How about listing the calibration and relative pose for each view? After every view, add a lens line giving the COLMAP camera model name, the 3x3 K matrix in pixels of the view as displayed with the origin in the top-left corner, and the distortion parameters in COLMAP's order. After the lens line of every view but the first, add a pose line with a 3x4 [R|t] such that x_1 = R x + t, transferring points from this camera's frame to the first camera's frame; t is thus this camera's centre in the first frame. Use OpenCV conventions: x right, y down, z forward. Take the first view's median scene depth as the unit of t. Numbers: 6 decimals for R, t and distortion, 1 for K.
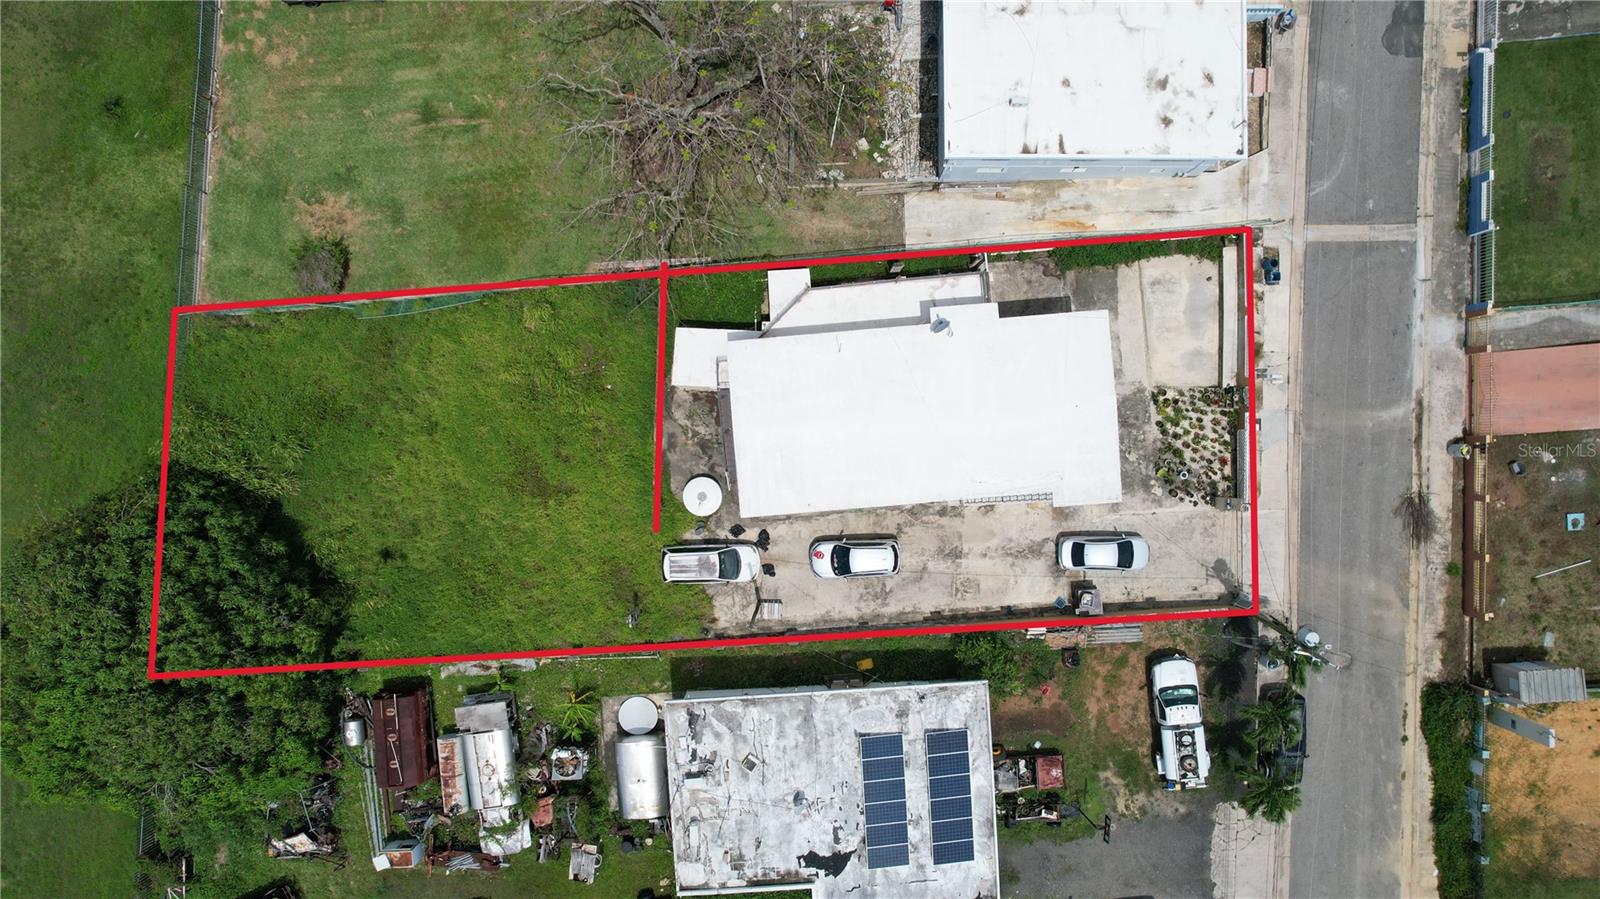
lens RADIAL K [[1023.3, 0, 800.0], [0, 1023.3, 449.5], [0, 0, 1]] dist [-0.067577, 0.061849]
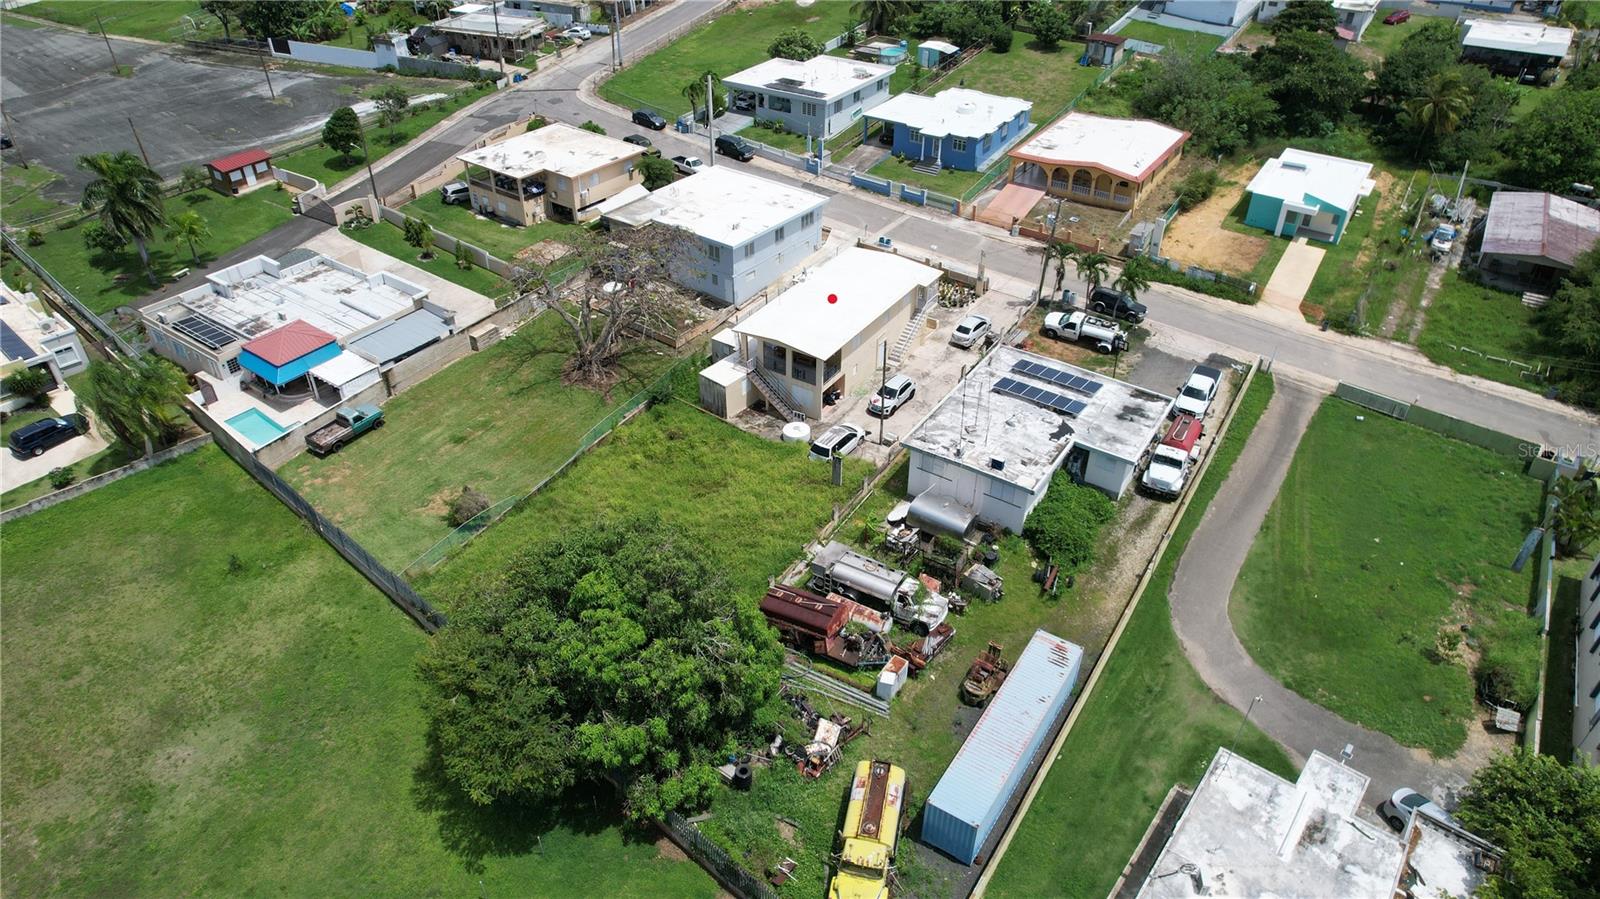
lens RADIAL K [[1023.3, 0, 800.0], [0, 1023.3, 449.5], [0, 0, 1]] dist [-0.067577, 0.061849]
pose [[0.606978, -0.457192, 0.650041, -1.056476], [0.794718, 0.350068, -0.495858, 0.785943], [-0.000857, 0.817574, 0.575822, 0.212054]]
